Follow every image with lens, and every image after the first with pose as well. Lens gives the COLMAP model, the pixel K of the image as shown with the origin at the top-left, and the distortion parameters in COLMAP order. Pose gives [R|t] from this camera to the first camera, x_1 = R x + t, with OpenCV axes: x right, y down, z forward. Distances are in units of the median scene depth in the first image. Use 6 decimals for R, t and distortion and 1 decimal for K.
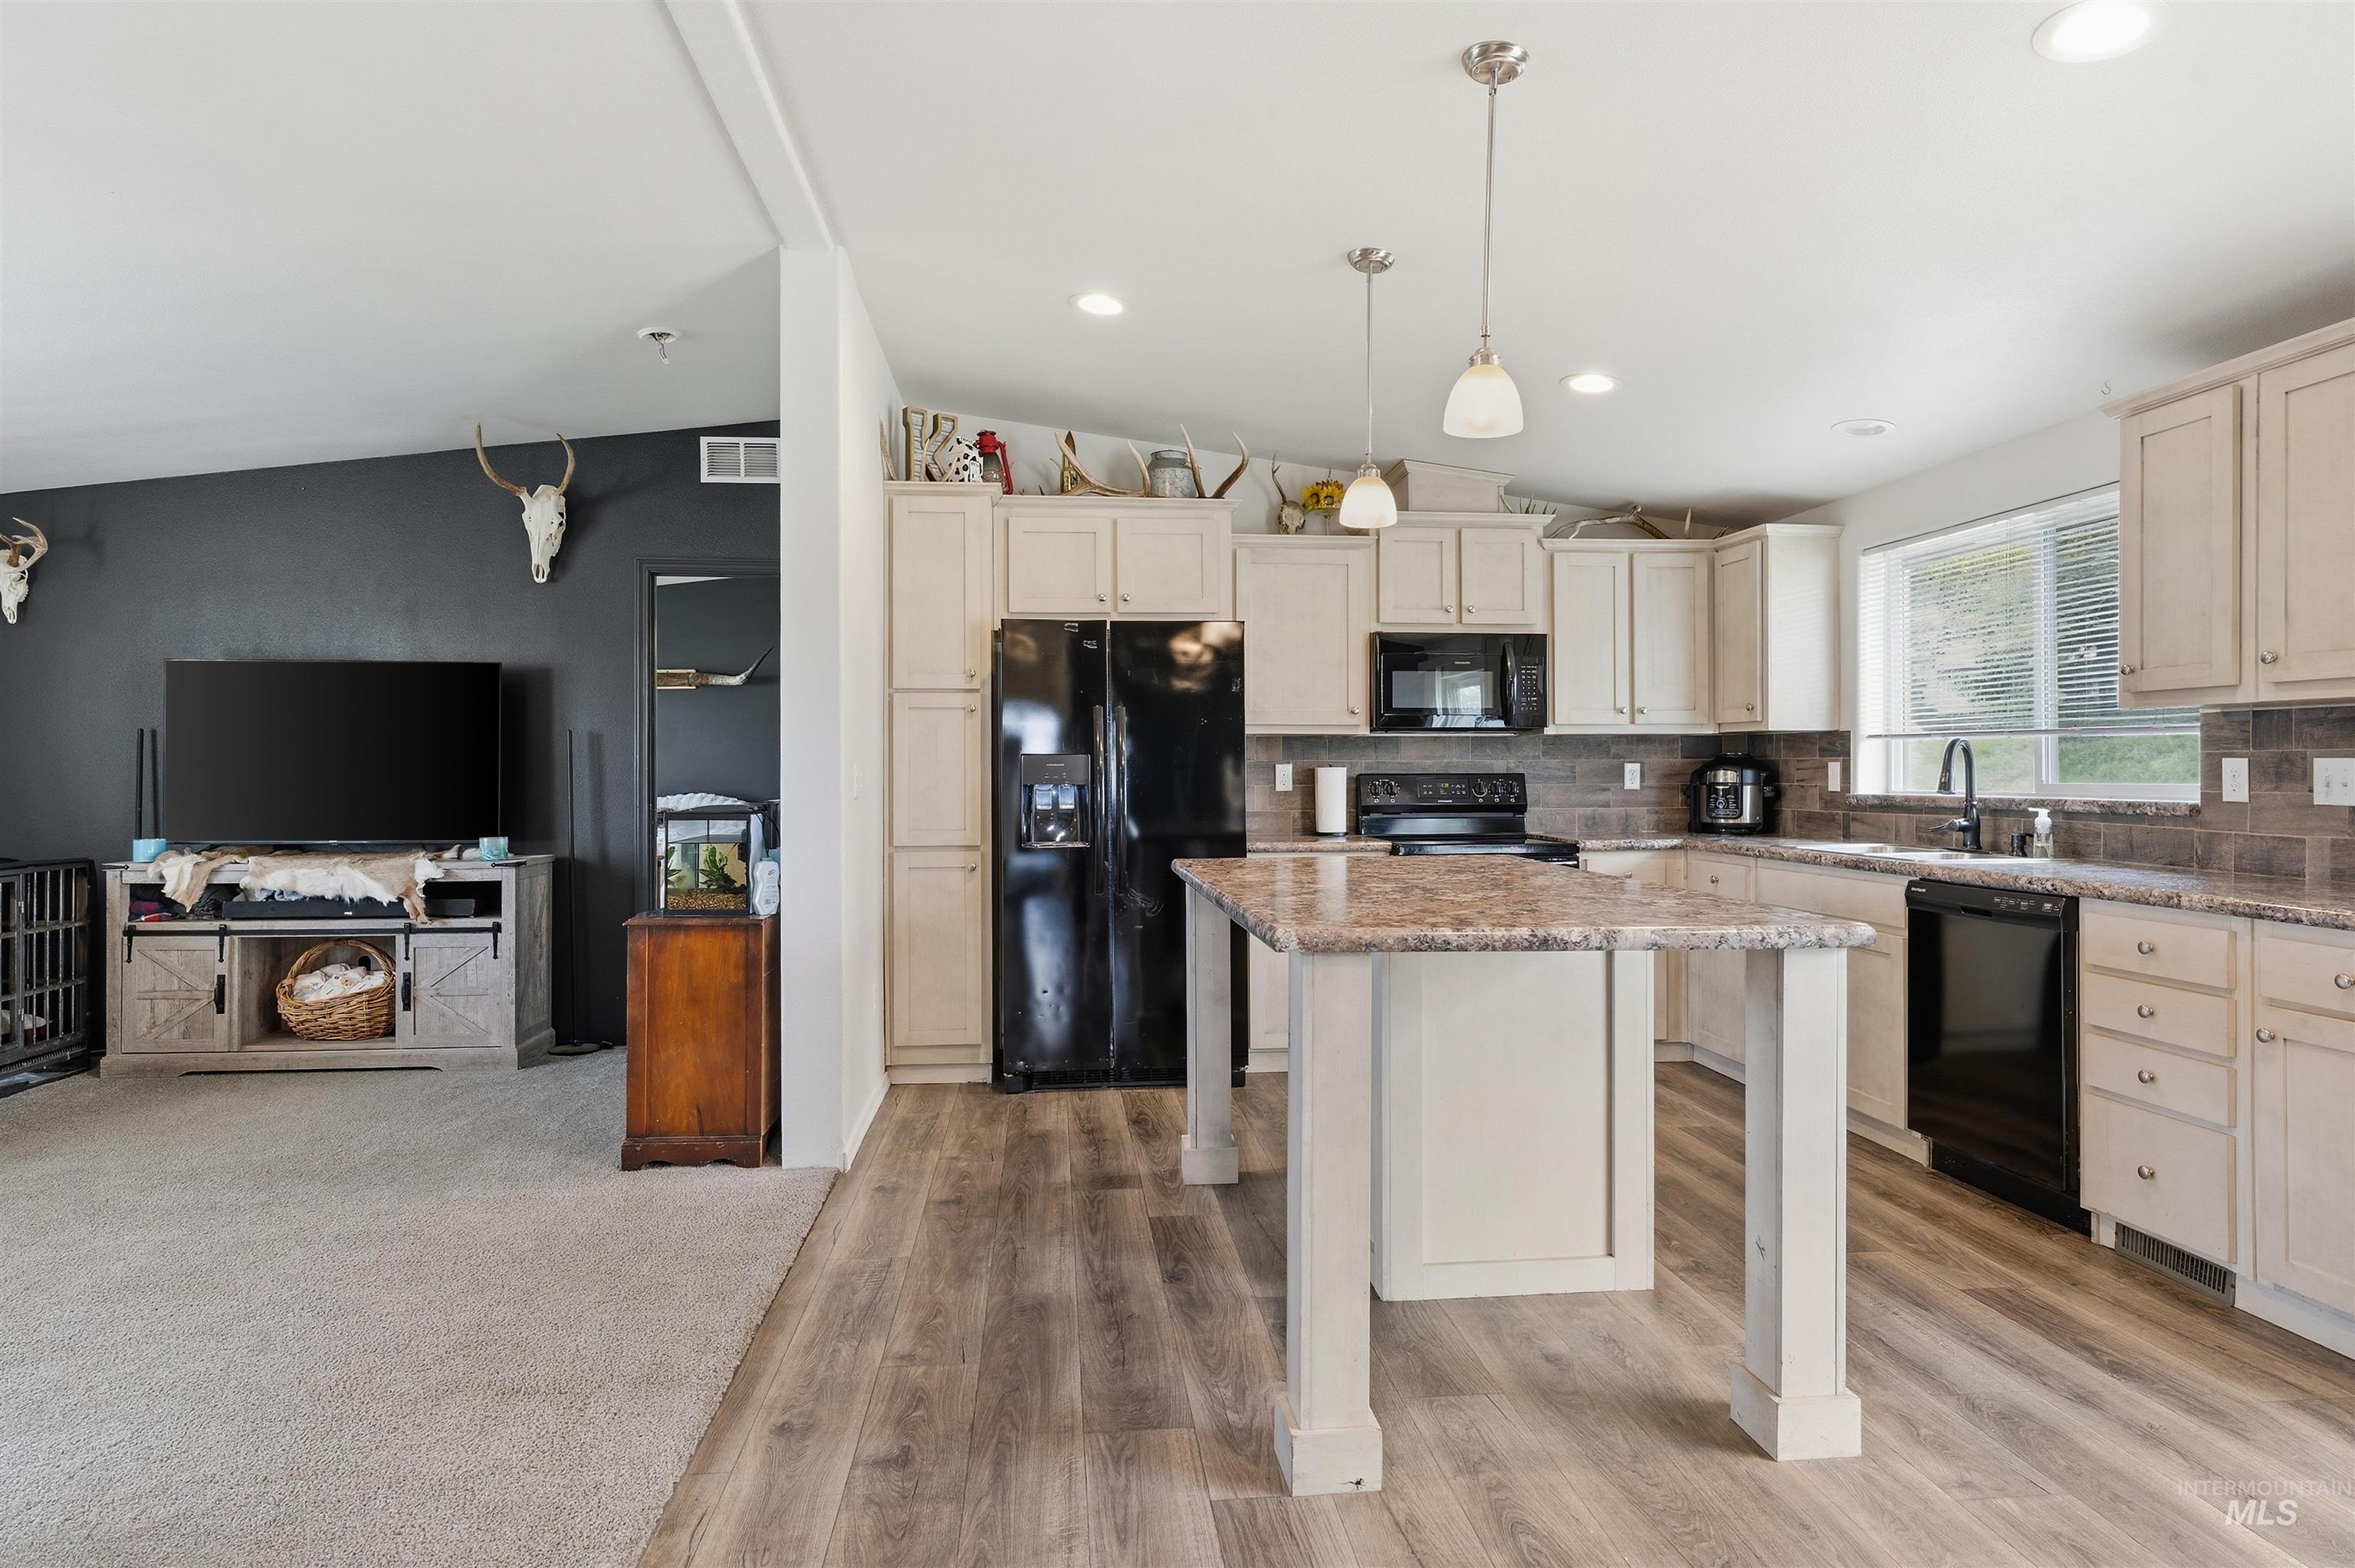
lens RADIAL K [[1316.3, 0, 1172.5], [0, 1316.3, 775.4], [0, 0, 1]] dist [-0.006354, 0.005550]
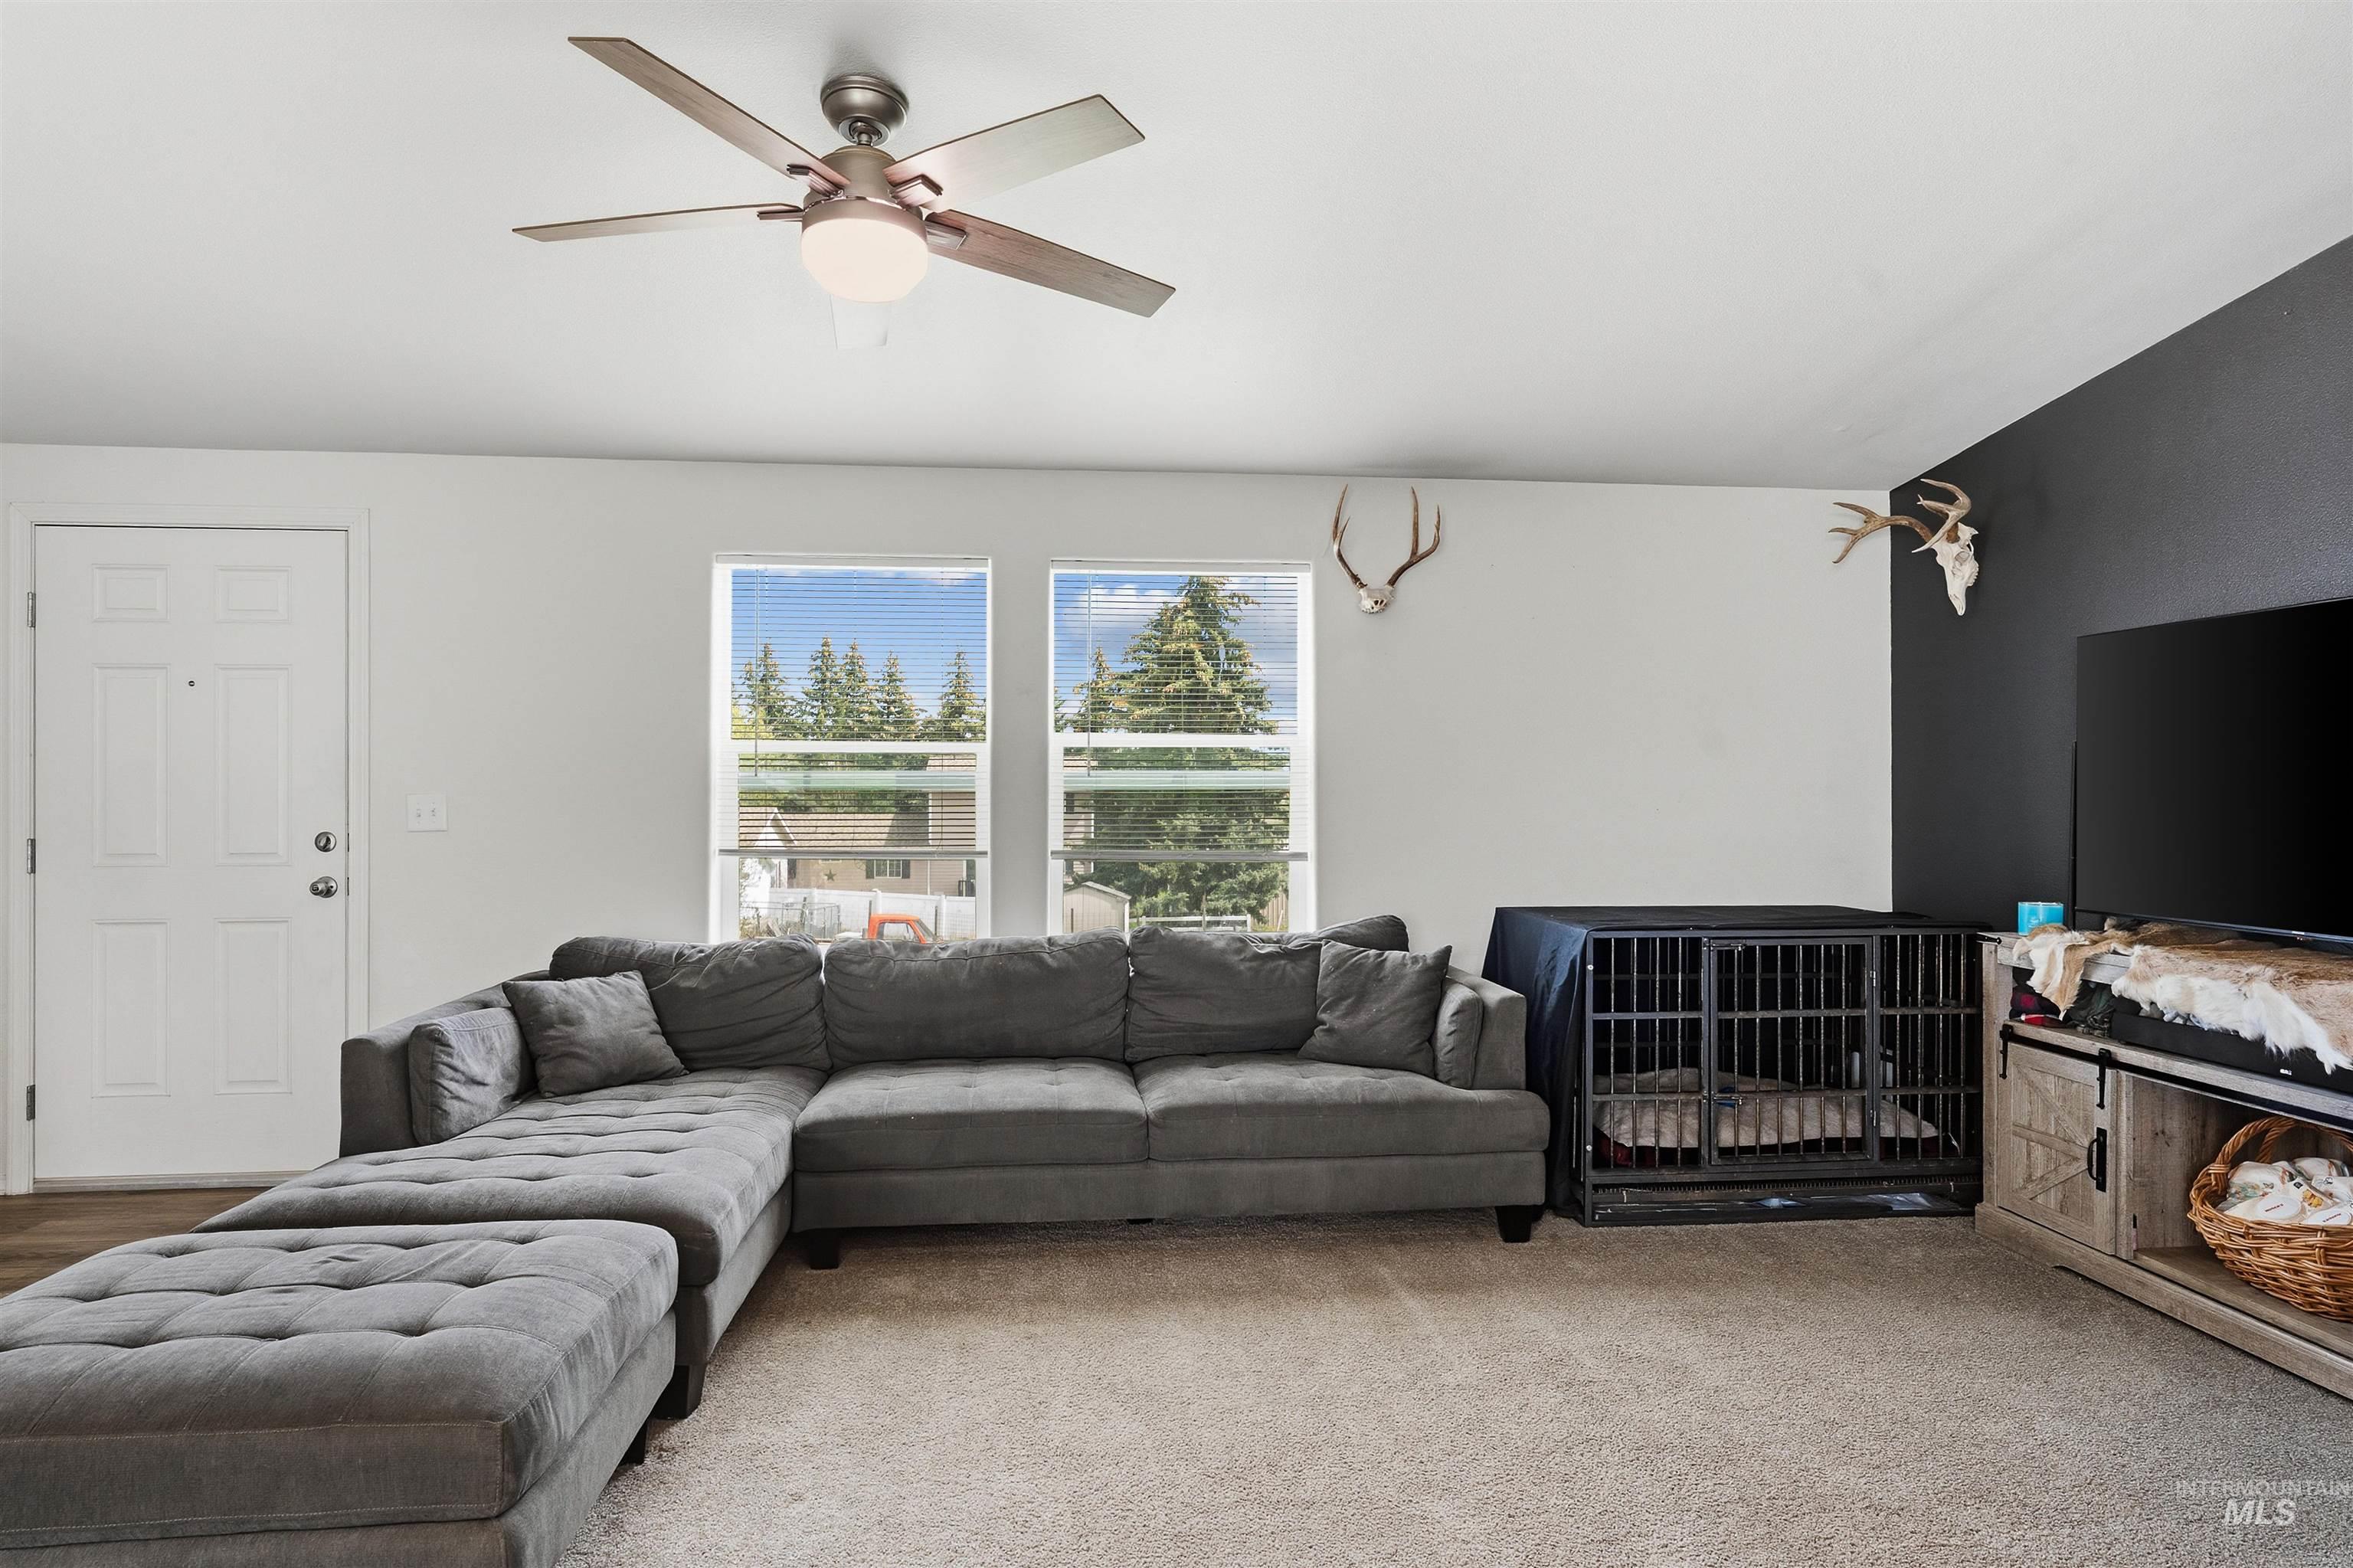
lens RADIAL K [[1315.4, 0, 1213.7], [0, 1315.4, 793.9], [0, 0, 1]] dist [-0.006354, 0.005550]
pose [[0.008855, -0.002303, -0.999958, -0.101797], [-0.004686, 0.999986, -0.002345, -0.004218], [0.999950, 0.004707, 0.008844, 0.569733]]
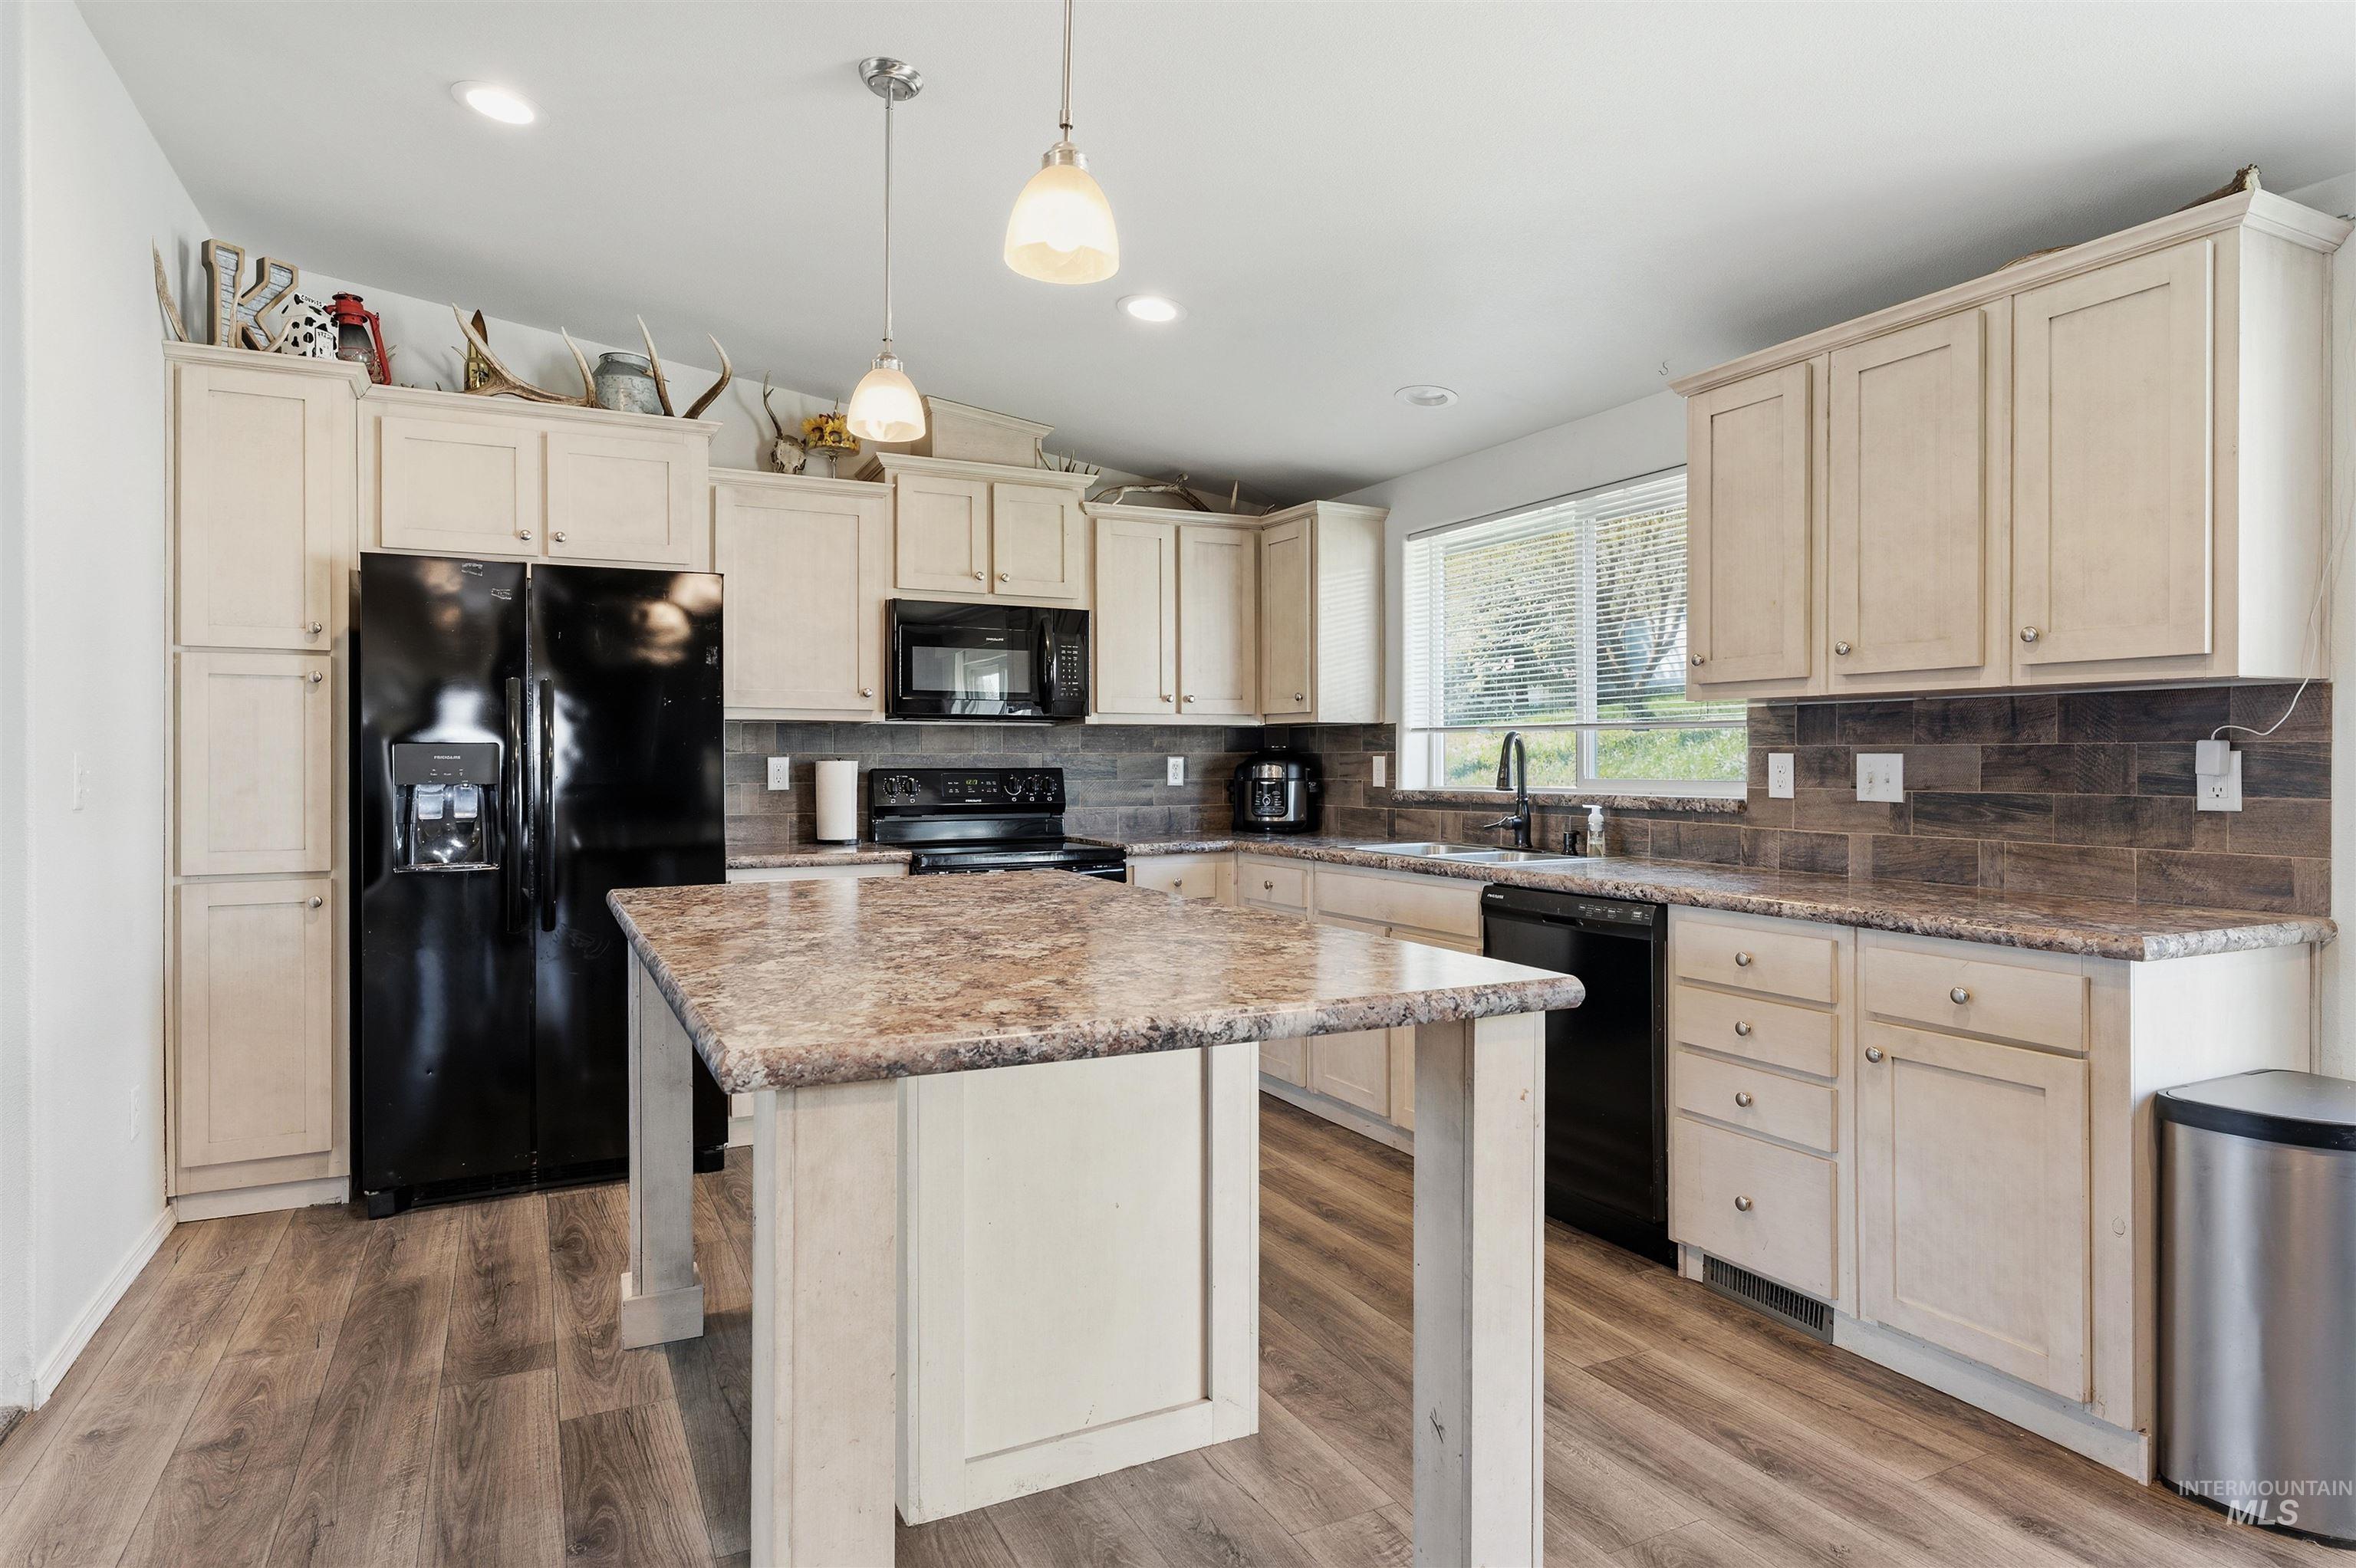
lens RADIAL K [[1316.9, 0, 1175.5], [0, 1316.9, 759.8], [0, 0, 1]] dist [-0.006354, 0.005550]
pose [[0.932626, 0.001844, 0.360840, 0.022987], [0.000486, 0.999980, -0.006366, -0.001671], [-0.360844, 0.006112, 0.932606, 0.172212]]
